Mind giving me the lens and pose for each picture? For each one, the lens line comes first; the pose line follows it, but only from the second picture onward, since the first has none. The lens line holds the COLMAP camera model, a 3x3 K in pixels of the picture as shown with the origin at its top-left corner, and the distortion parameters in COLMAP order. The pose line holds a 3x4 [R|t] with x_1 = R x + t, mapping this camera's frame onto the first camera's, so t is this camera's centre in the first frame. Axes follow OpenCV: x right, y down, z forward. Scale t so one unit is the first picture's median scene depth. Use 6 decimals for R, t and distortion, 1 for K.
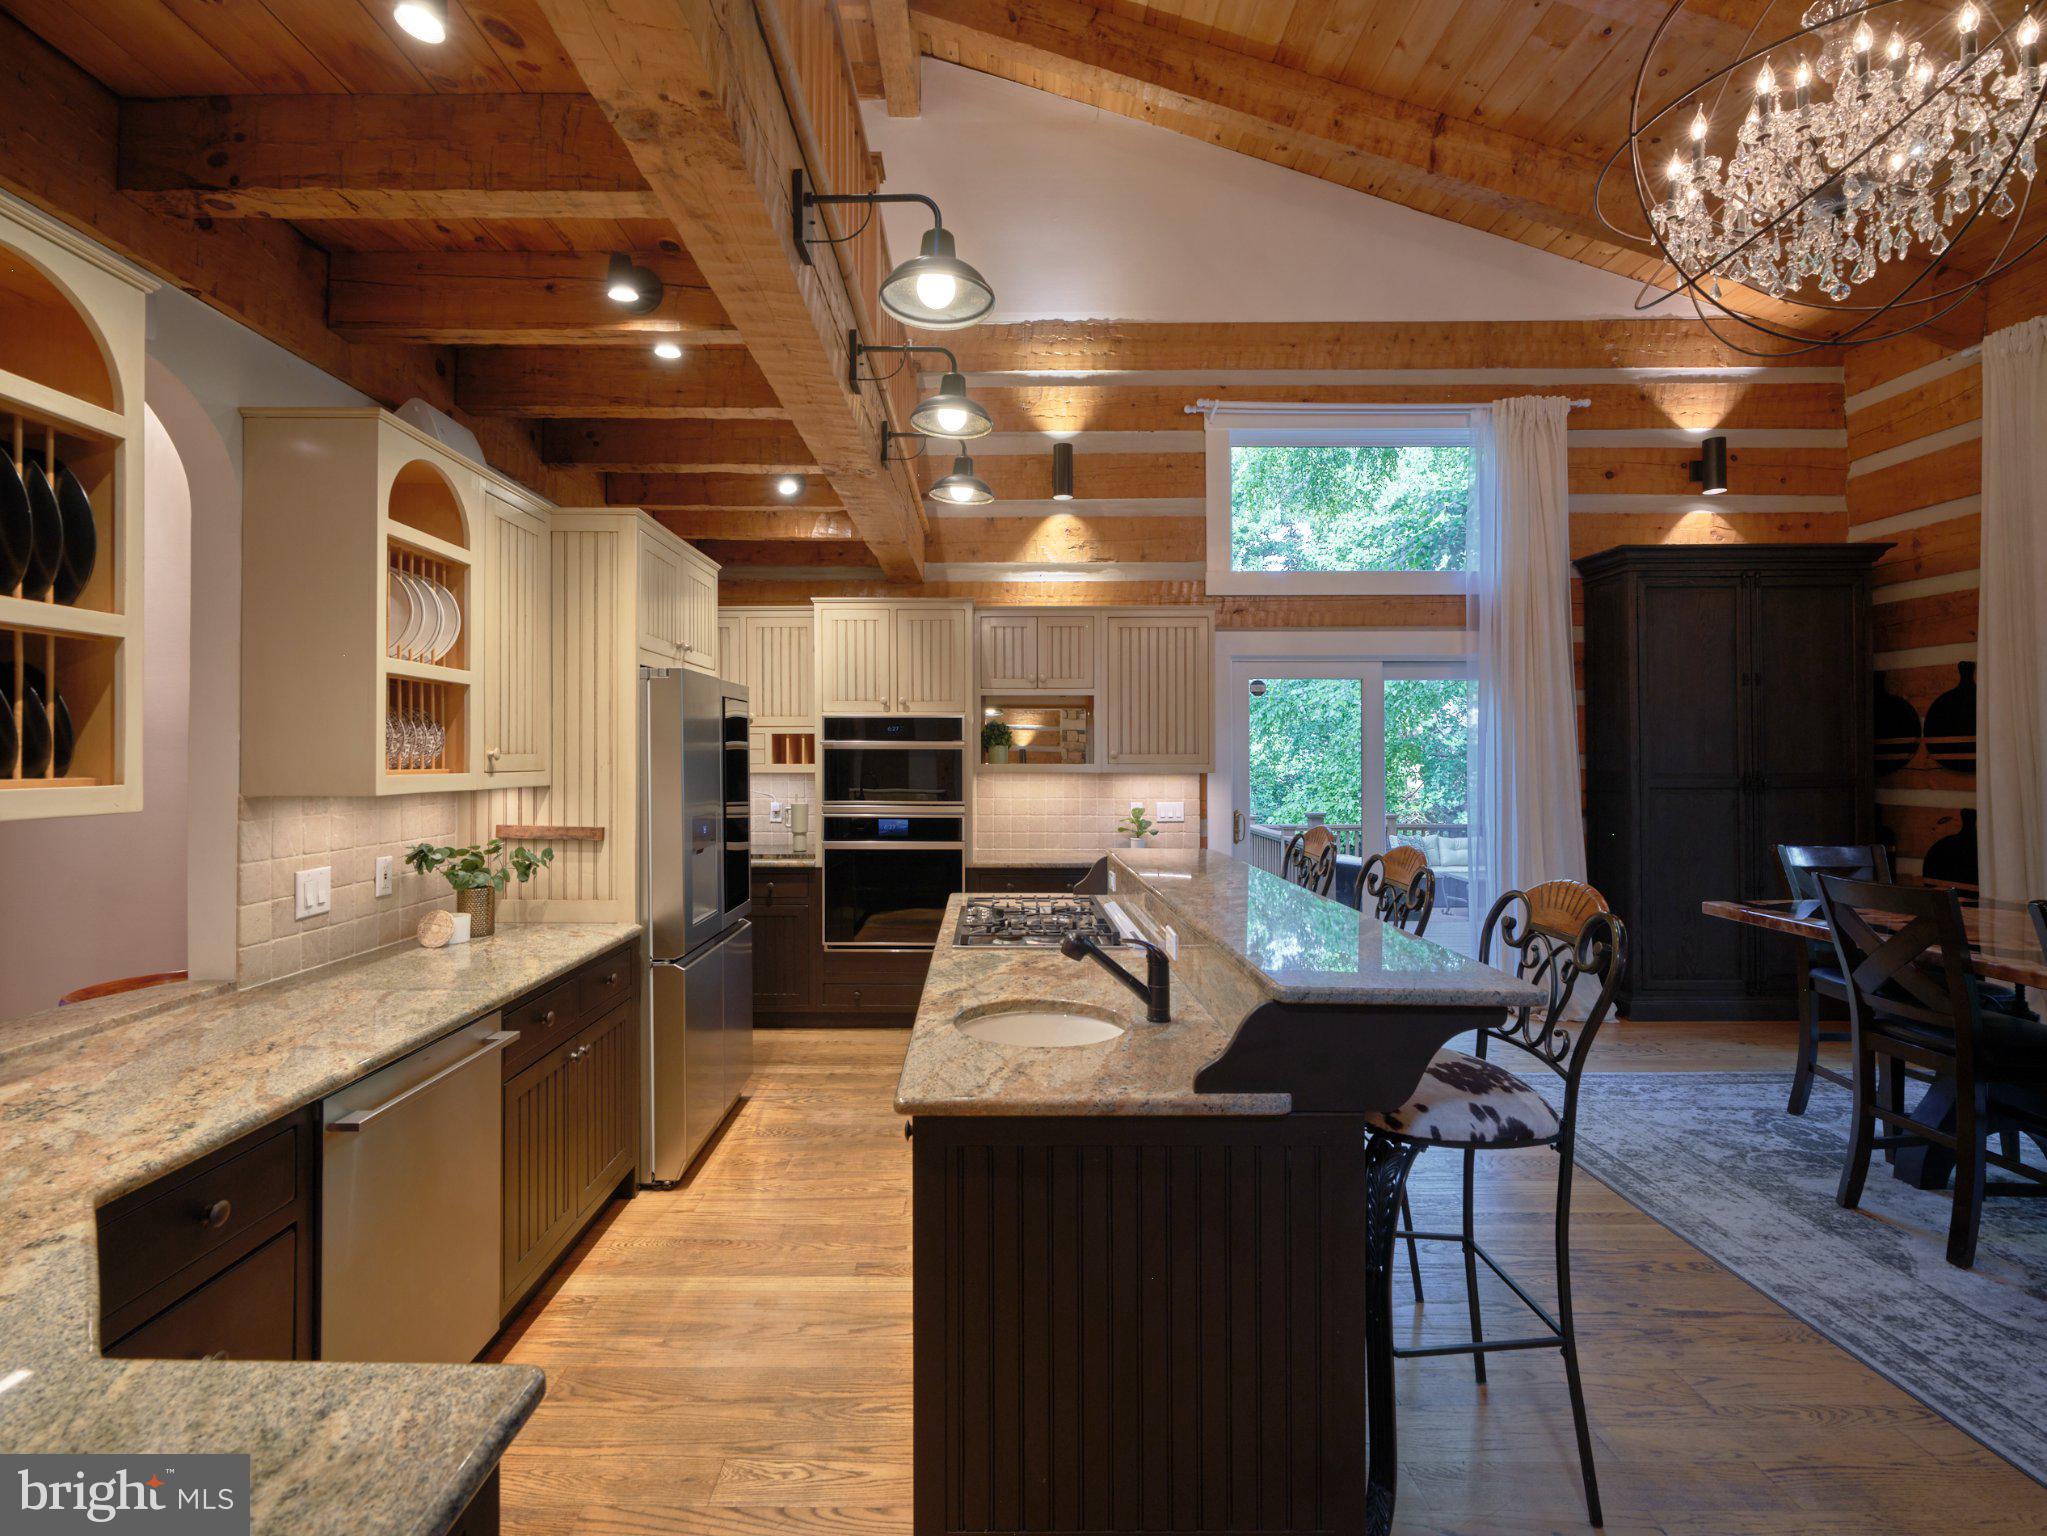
lens RADIAL K [[968.0, 0, 996.5], [0, 968.0, 744.7], [0, 0, 1]] dist [0.001309, -0.001229]
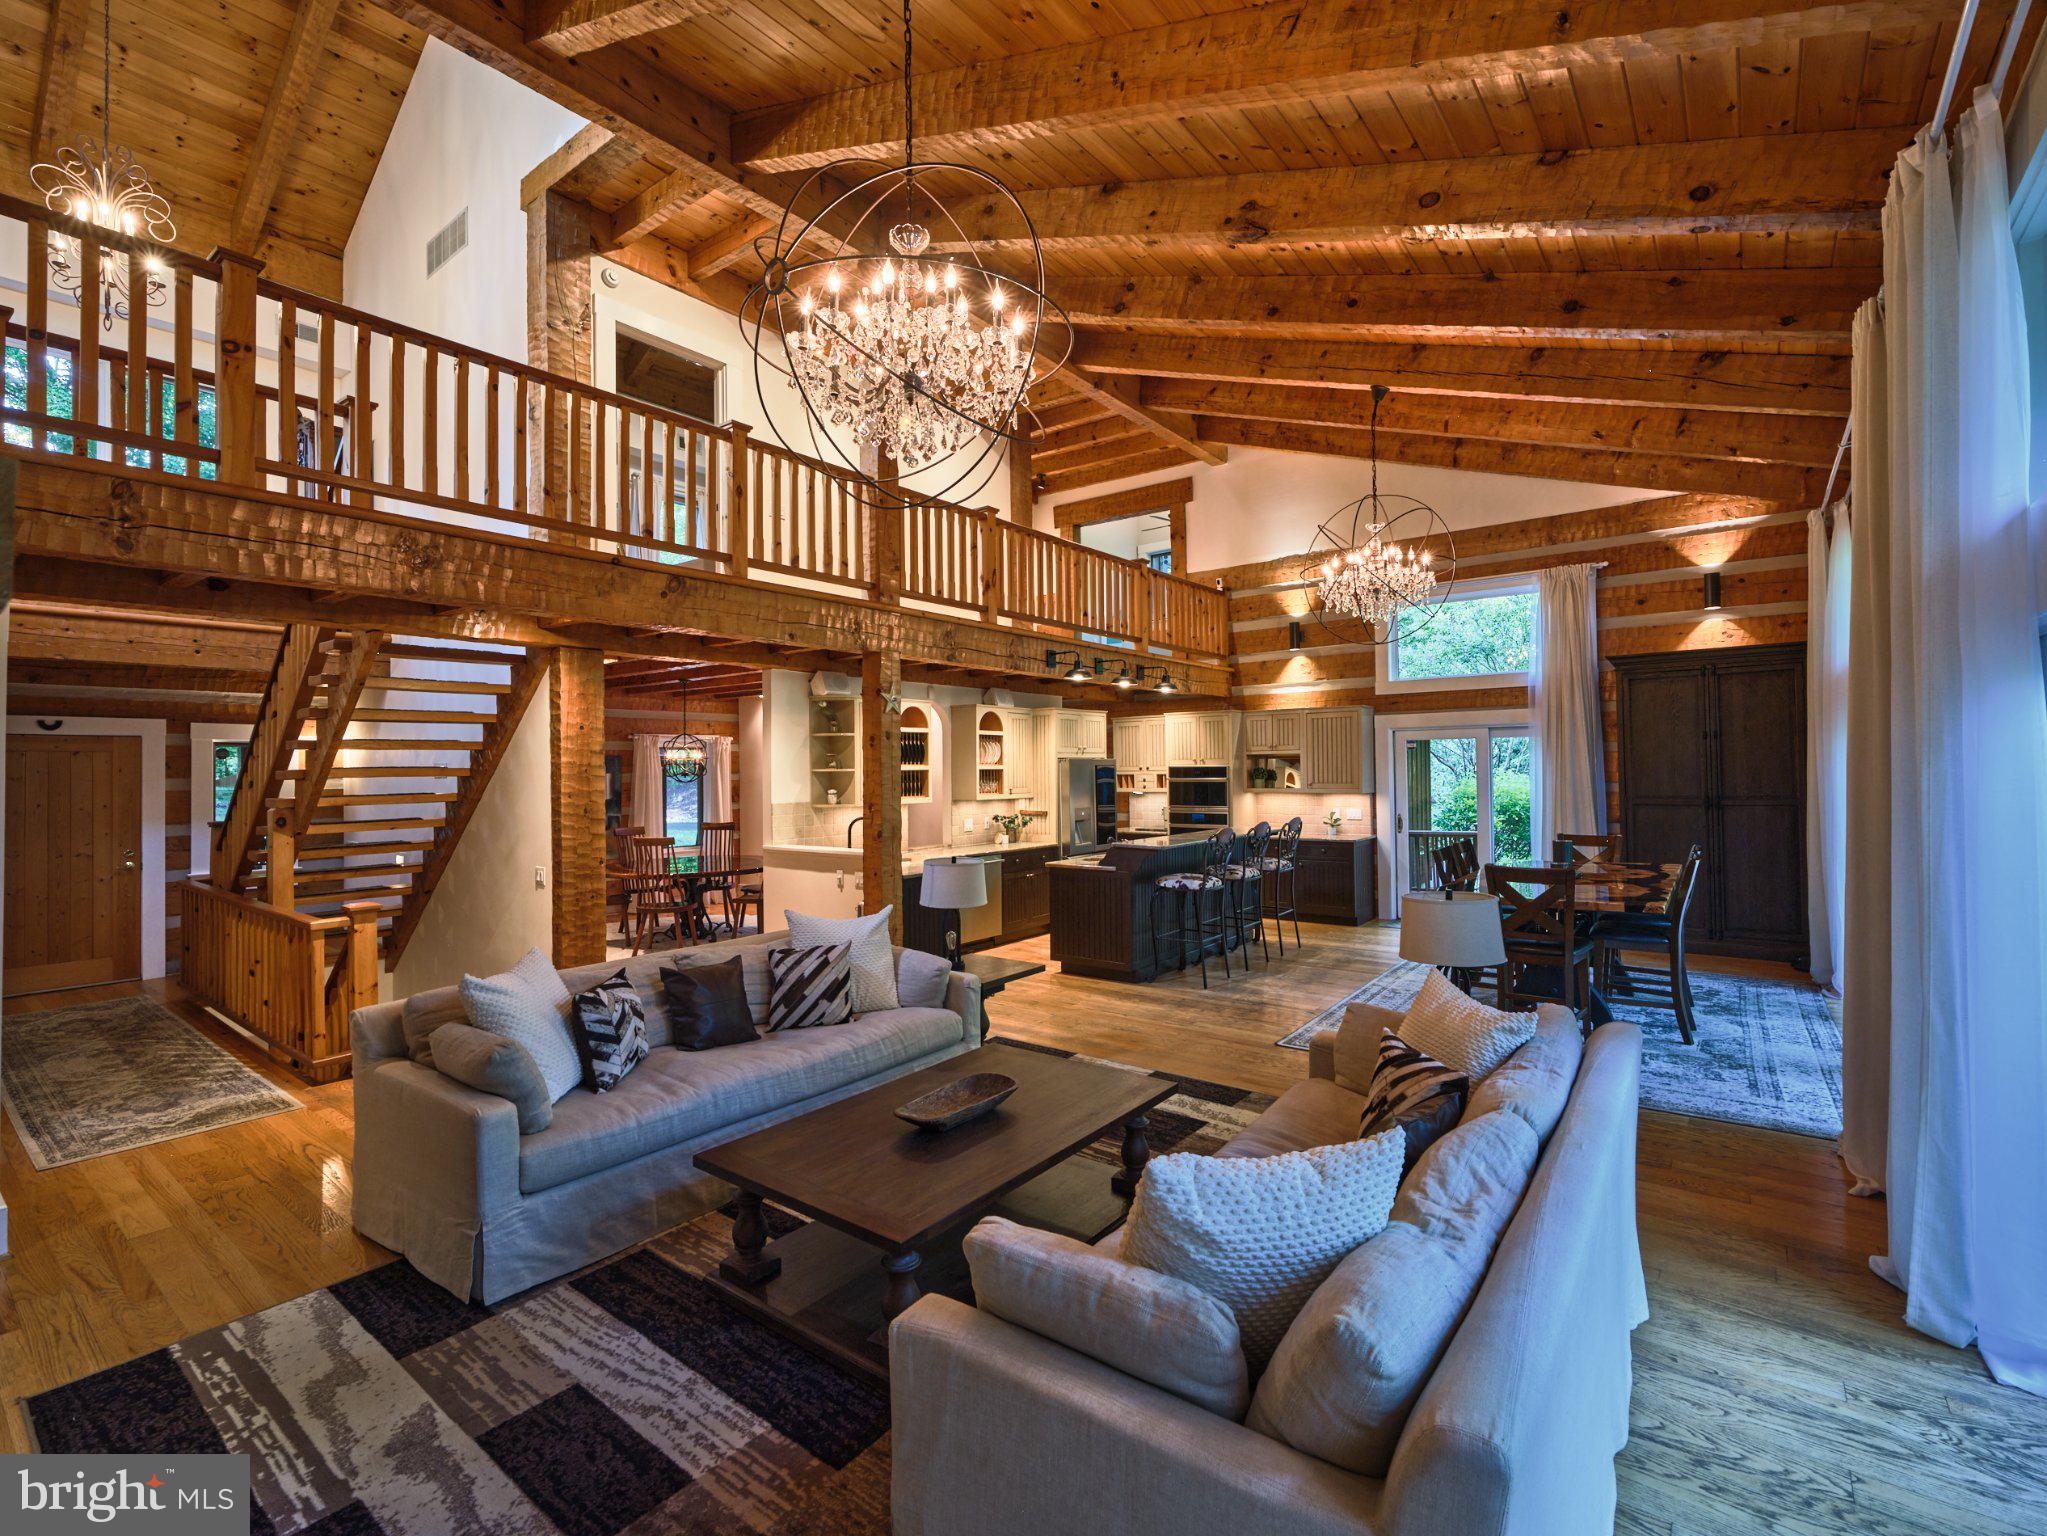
lens RADIAL K [[968.0, 0, 1028.2], [0, 968.0, 762.1], [0, 0, 1]] dist [0.001309, -0.001229]
pose [[0.798411, -0.015539, -0.601912, 0.805715], [0.017856, 0.999838, -0.002127, -0.037891], [0.601848, -0.009049, 0.798559, -0.860894]]
